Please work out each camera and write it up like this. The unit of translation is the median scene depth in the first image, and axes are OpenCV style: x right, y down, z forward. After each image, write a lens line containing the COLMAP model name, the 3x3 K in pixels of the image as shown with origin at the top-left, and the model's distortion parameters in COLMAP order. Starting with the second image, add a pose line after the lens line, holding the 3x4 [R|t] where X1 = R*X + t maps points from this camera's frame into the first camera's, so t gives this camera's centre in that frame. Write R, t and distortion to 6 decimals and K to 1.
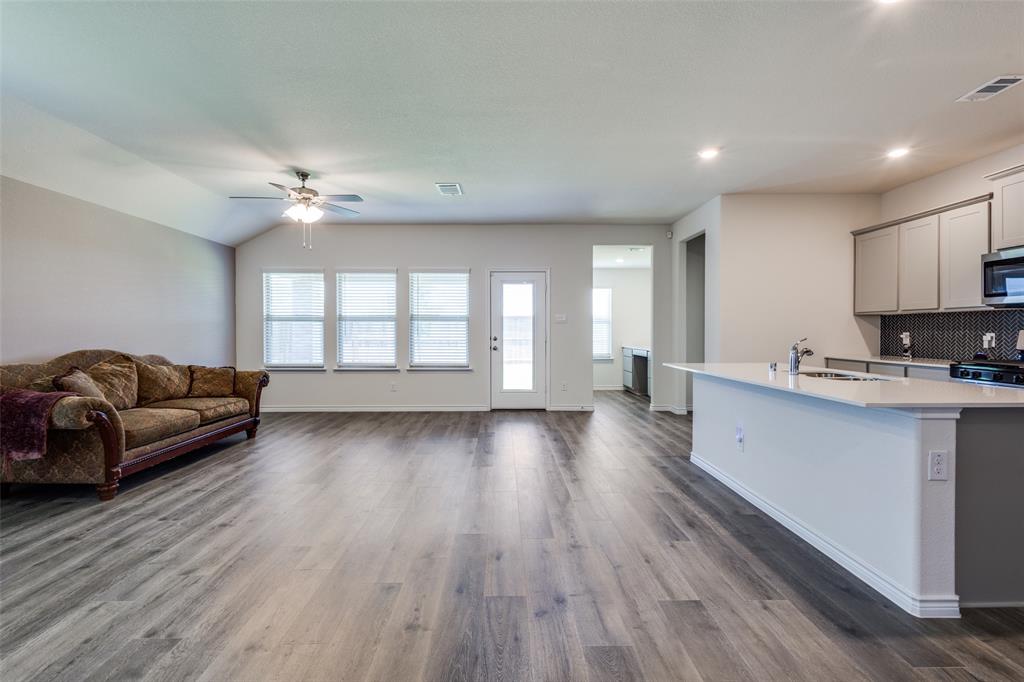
lens RADIAL K [[500.6, 0, 512.0], [0, 500.6, 341.0], [0, 0, 1]] dist [-0.001775, 0.000193]
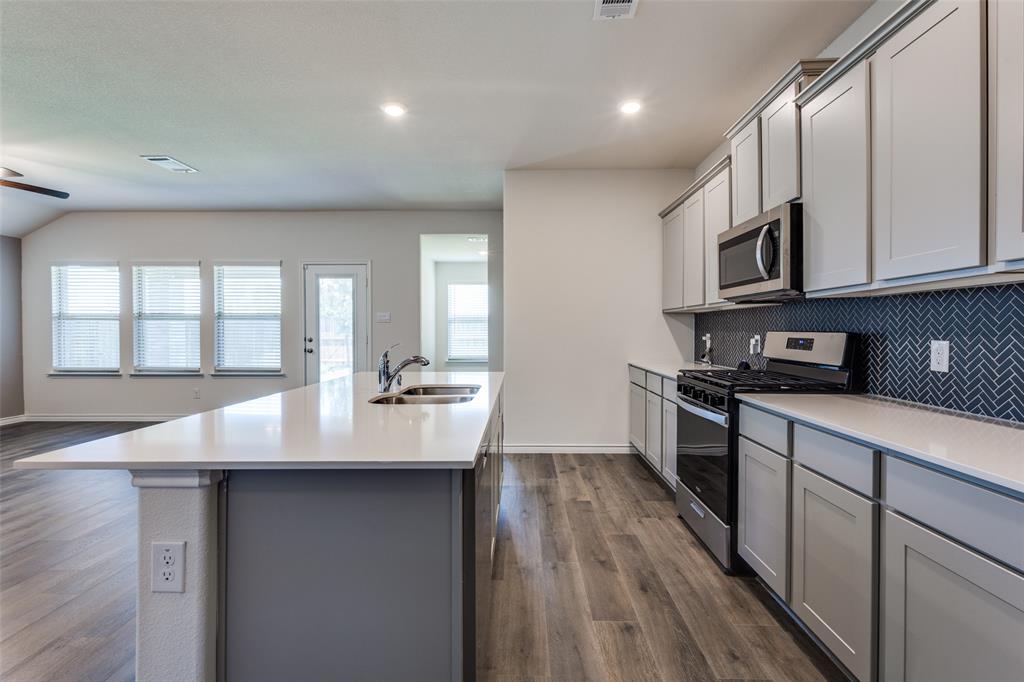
lens RADIAL K [[507.2, 0, 512.0], [0, 507.2, 341.0], [0, 0, 1]] dist [0.002298, 0.000219]
pose [[0.999705, 0.000722, -0.024272, 0.390191], [-0.000656, 0.999996, 0.002763, -0.005909], [0.024274, -0.002747, 0.999702, 0.124565]]
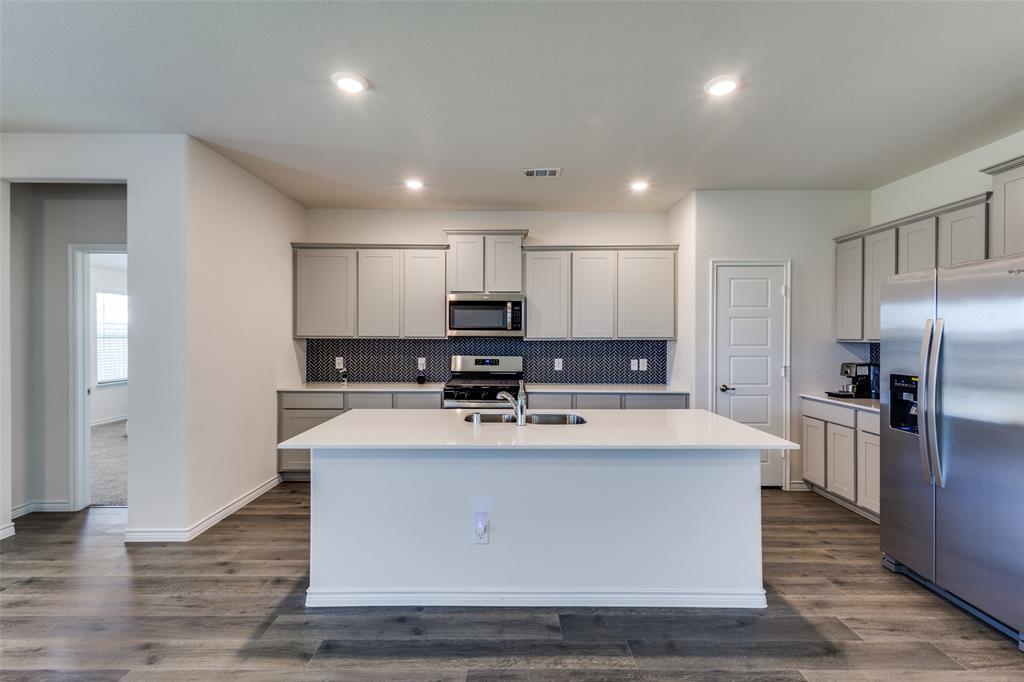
lens RADIAL K [[474.1, 0, 510.7], [0, 474.1, 337.1], [0, 0, 1]] dist [0.005372, 0.000342]
pose [[0.007535, -0.004925, 0.999959, -0.124935], [0.015475, 0.999869, 0.004808, -0.045606], [-0.999852, 0.015439, 0.007610, 0.528412]]
